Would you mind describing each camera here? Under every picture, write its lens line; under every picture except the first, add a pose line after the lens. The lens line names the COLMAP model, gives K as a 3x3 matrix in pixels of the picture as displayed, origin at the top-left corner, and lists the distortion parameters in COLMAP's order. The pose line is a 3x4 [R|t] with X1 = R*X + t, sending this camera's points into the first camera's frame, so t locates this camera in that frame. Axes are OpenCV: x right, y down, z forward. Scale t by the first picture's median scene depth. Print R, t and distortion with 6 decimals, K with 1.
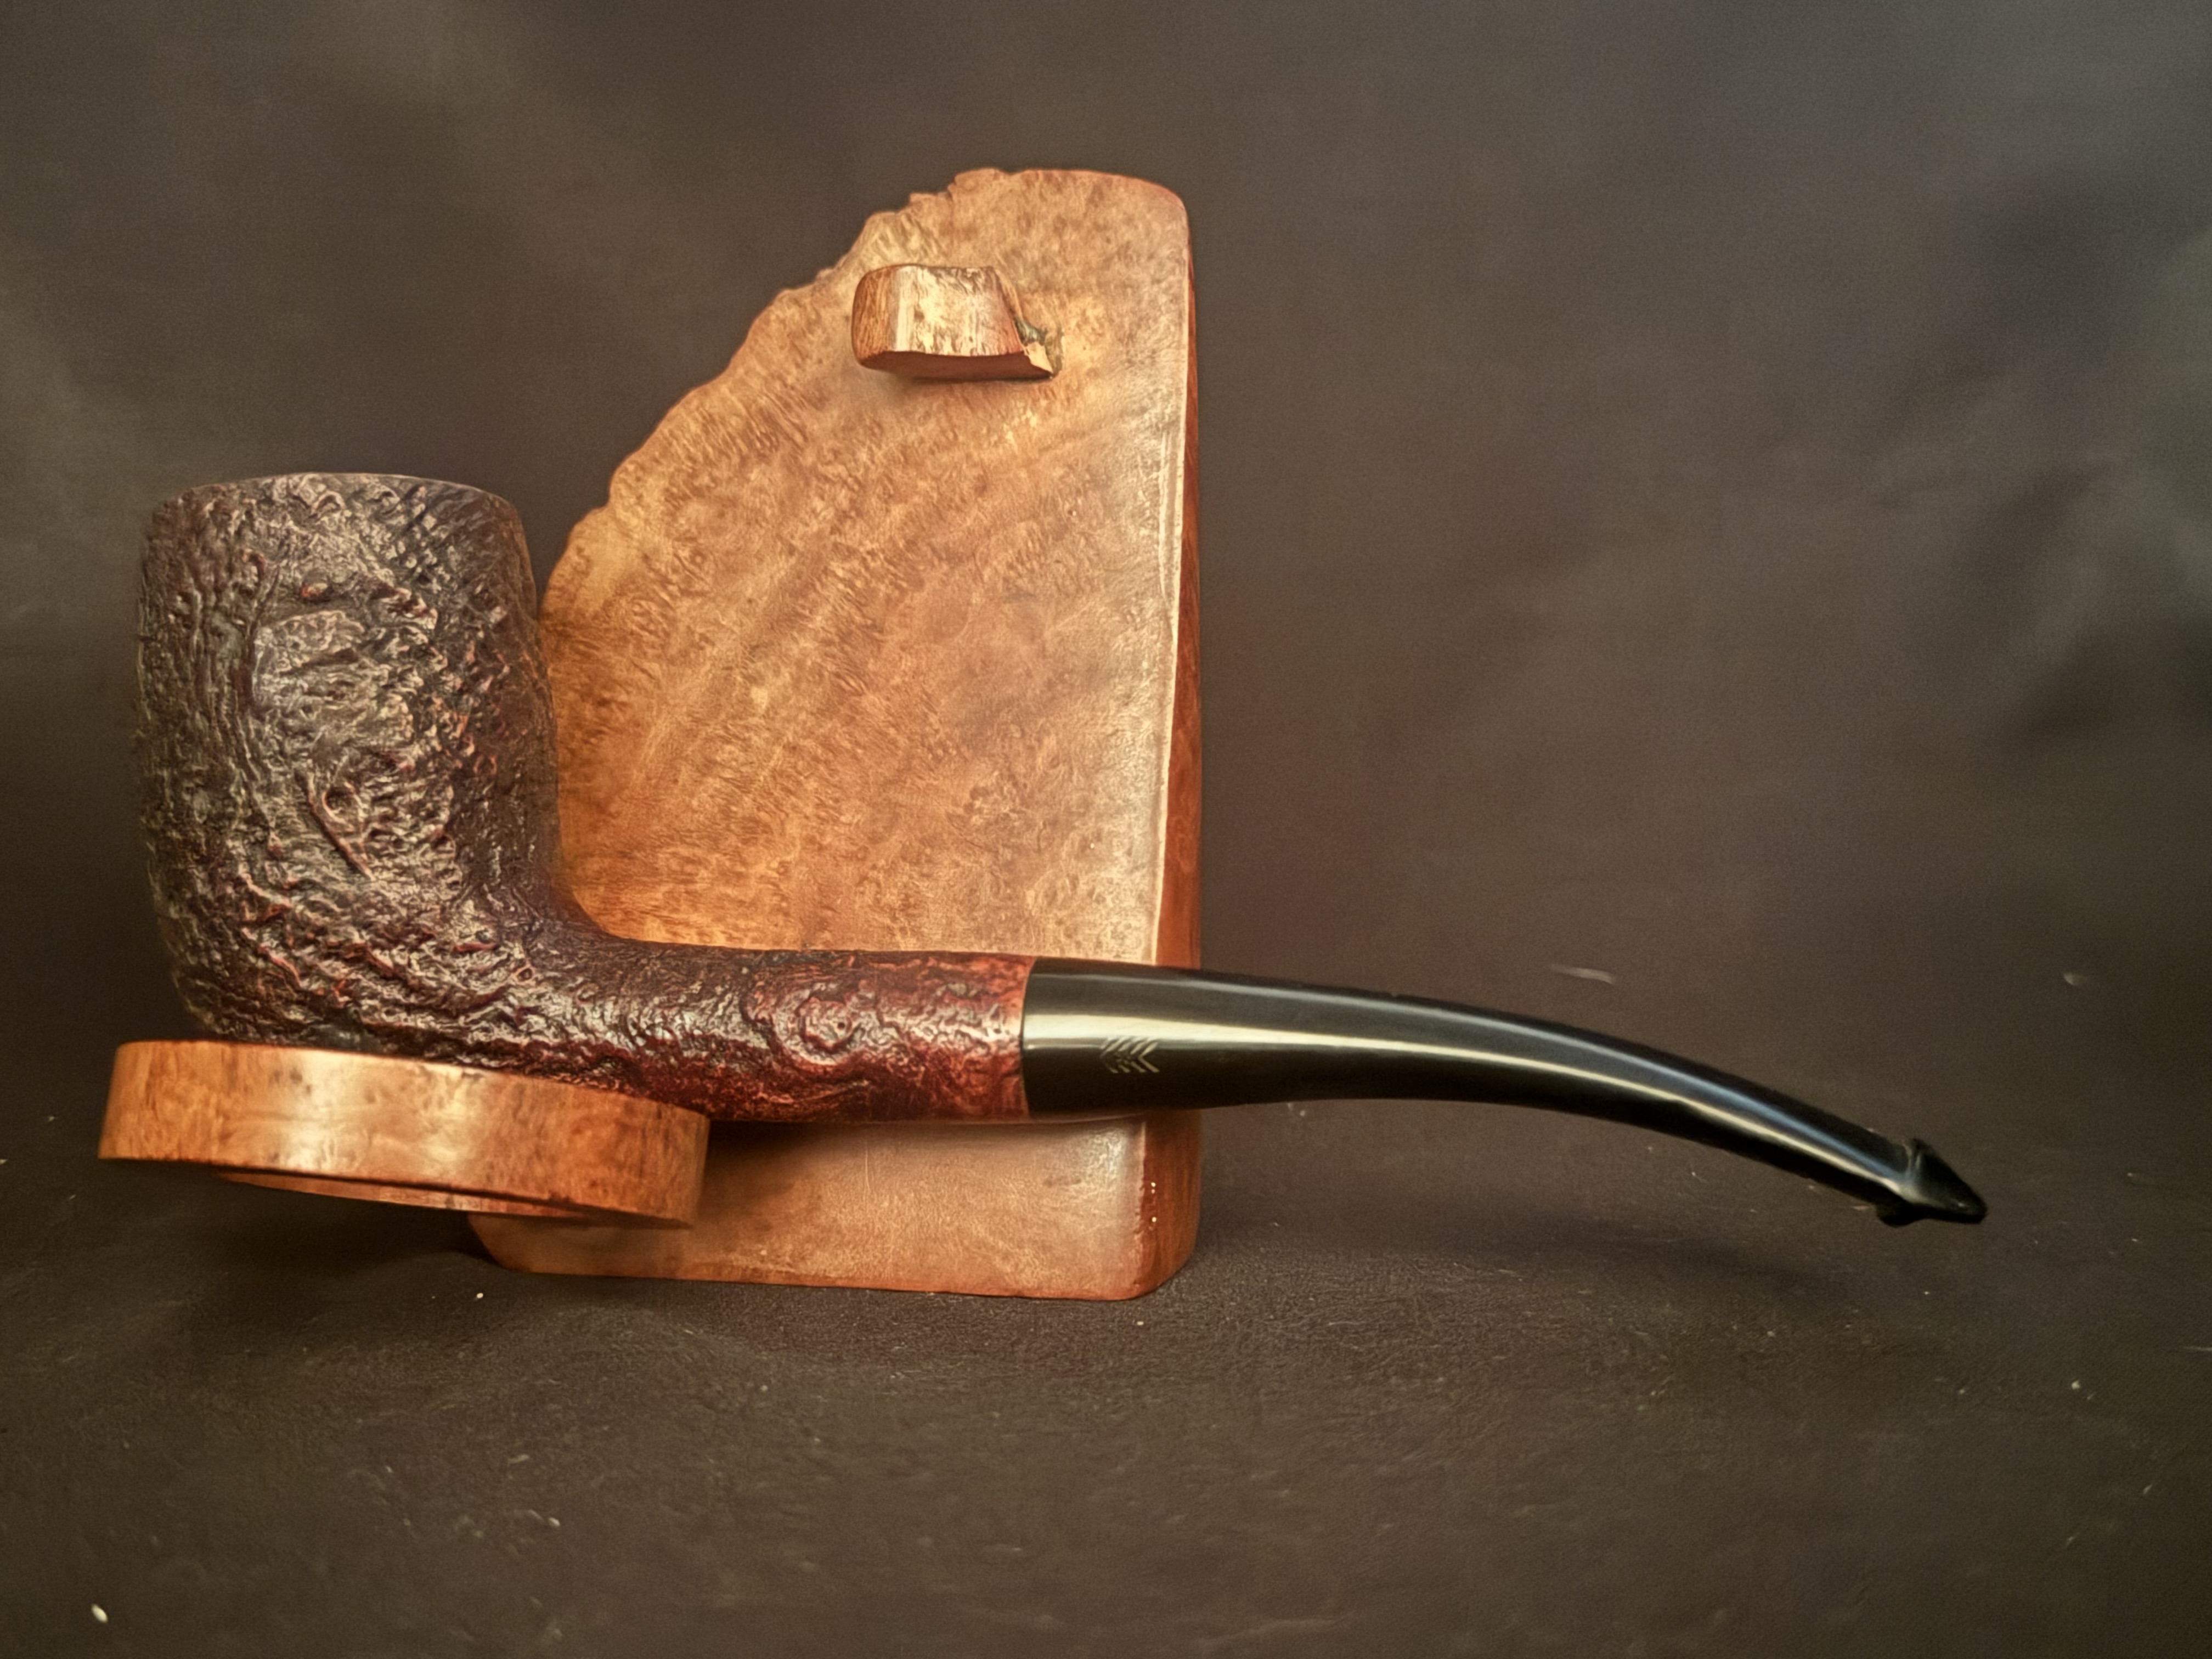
lens RADIAL K [[2441.8, 0, 1106.0], [0, 2441.8, 829.5], [0, 0, 1]] dist [0.140063, -0.444192]
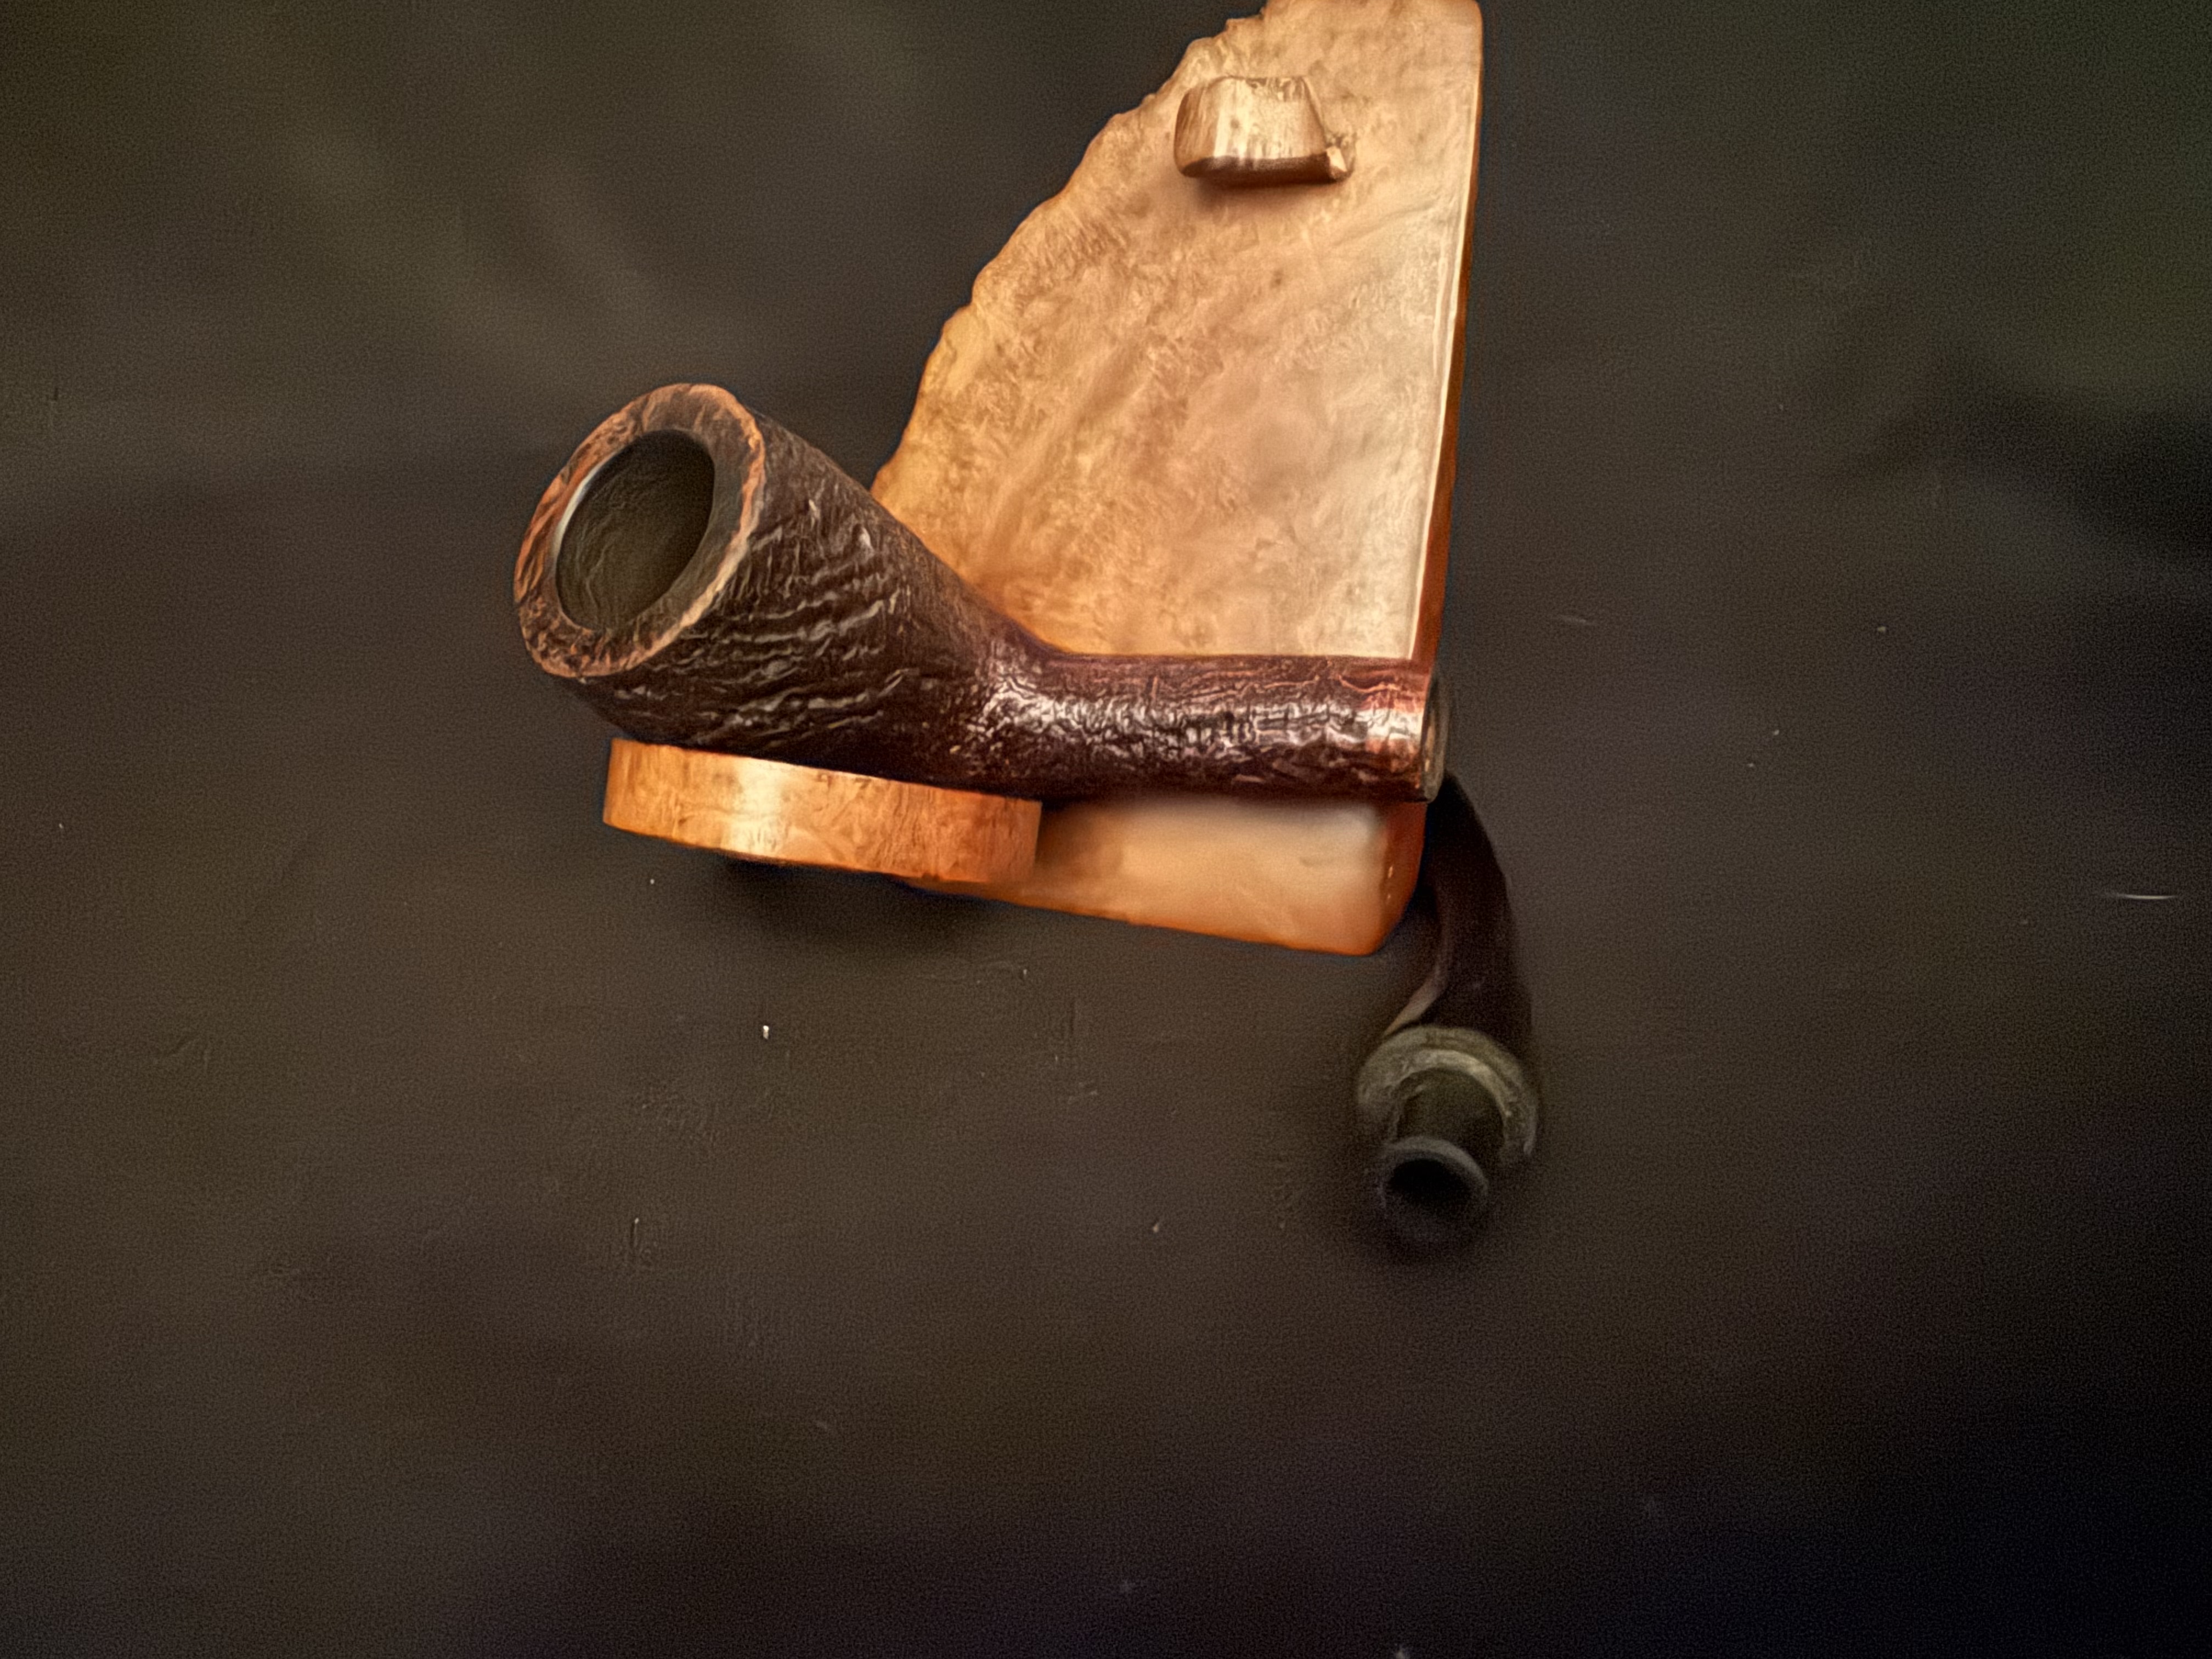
lens RADIAL K [[1353.2, 0, 950.1], [0, 1353.2, 838.3], [0, 0, 1]] dist [-0.003990, -0.001632]
pose [[0.978429, 0.057733, -0.198351, -0.060584], [-0.009630, 0.971859, 0.235366, -0.029154], [0.206358, -0.228379, 0.951451, 0.278140]]
